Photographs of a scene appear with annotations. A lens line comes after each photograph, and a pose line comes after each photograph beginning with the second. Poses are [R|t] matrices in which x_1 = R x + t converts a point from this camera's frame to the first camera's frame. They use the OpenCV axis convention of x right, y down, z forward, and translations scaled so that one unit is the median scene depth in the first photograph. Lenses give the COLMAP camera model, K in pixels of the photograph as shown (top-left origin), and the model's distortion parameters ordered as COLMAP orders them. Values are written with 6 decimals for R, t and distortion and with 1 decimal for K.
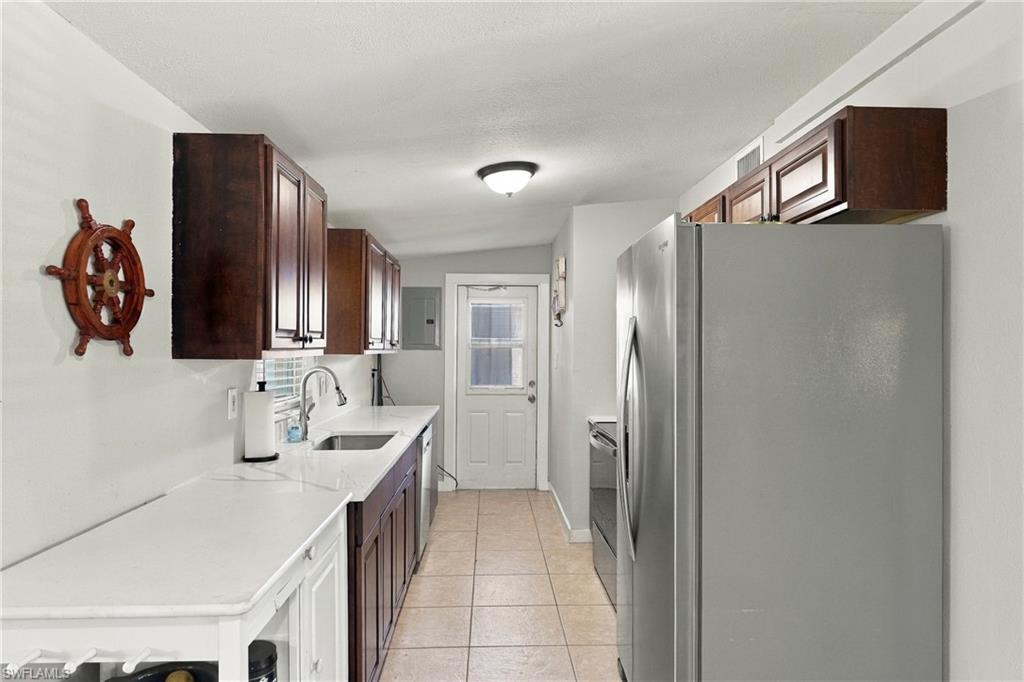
lens RADIAL K [[642.6, 0, 512.0], [0, 642.6, 341.0], [0, 0, 1]] dist [-0.001339, -0.000041]
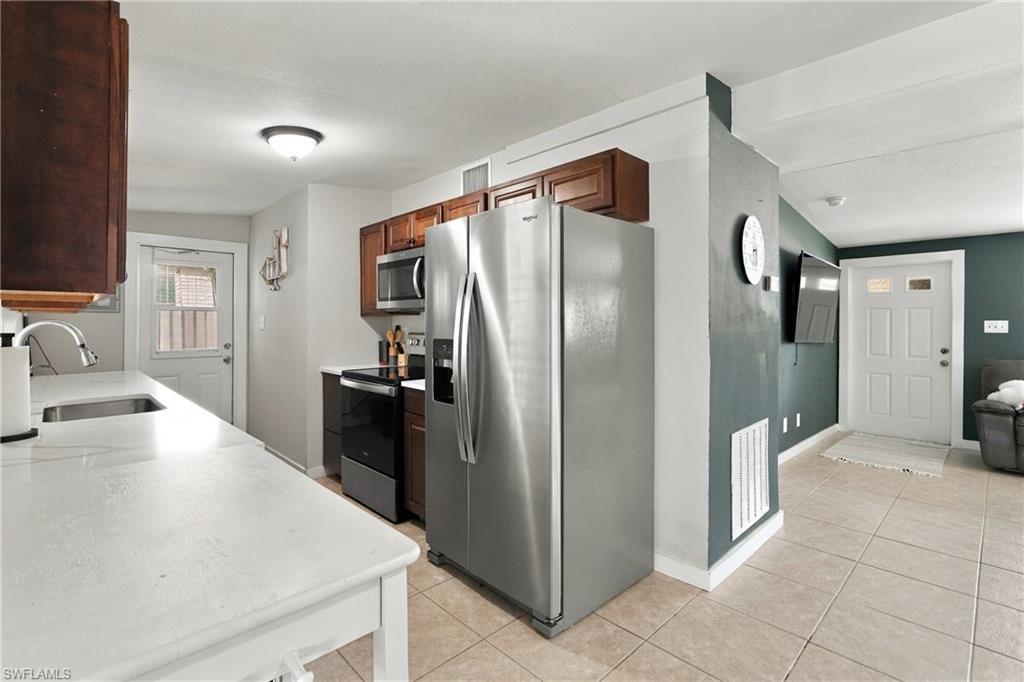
lens RADIAL K [[485.9, 0, 513.7], [0, 485.9, 322.4], [0, 0, 1]] dist [0.000097, 0.000042]
pose [[0.735980, -0.001595, 0.677001, -0.275266], [-0.003361, 0.999976, 0.006009, 0.036147], [-0.676995, -0.006697, 0.735957, 0.157679]]
